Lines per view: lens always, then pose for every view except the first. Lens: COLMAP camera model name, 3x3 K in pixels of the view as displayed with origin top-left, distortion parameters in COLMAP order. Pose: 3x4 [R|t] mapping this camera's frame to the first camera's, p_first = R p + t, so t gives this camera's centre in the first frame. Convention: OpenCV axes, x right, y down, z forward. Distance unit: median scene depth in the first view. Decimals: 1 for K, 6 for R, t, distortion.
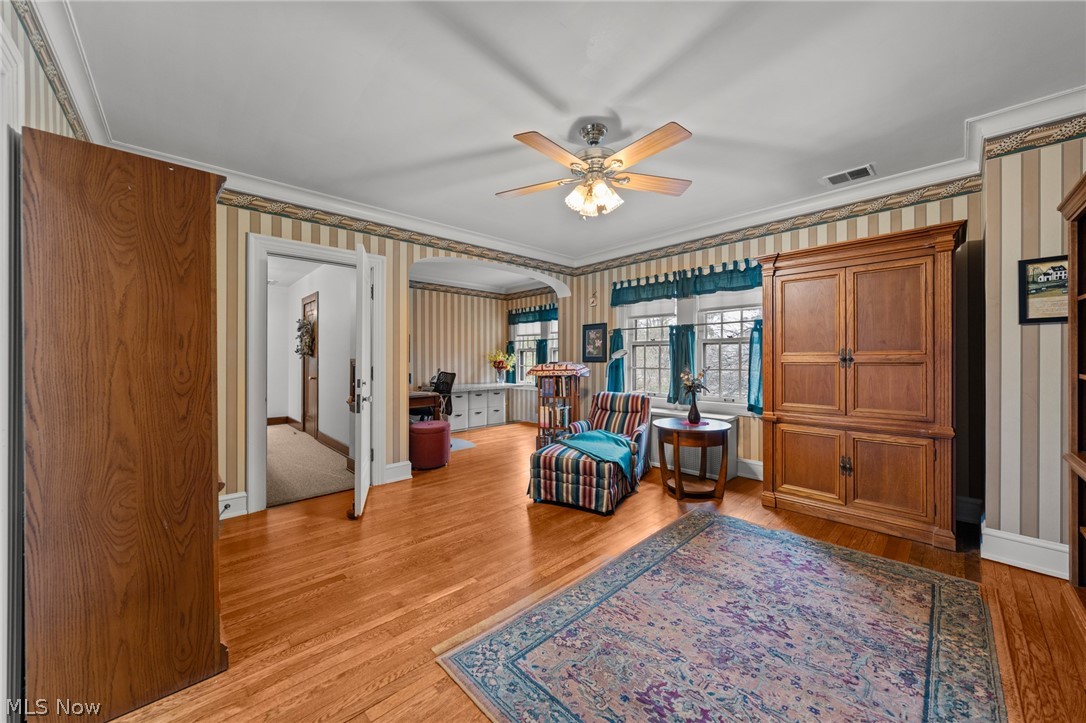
lens RADIAL K [[381.1, 0, 543.6], [0, 381.1, 359.1], [0, 0, 1]] dist [-0.000896, -0.000048]
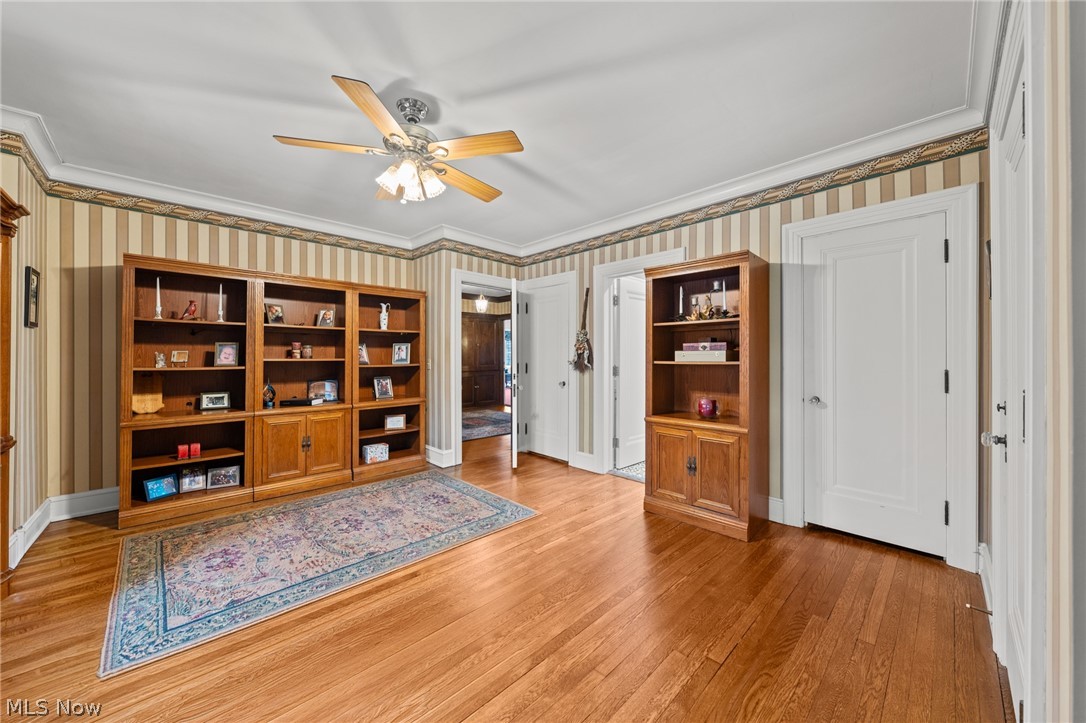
lens RADIAL K [[381.1, 0, 543.6], [0, 381.1, 359.1], [0, 0, 1]] dist [-0.000896, -0.000048]
pose [[-0.999795, -0.001840, -0.020155, -0.195484], [-0.002009, 0.999963, 0.008344, -0.010342], [0.020139, 0.008383, -0.999762, 2.321096]]
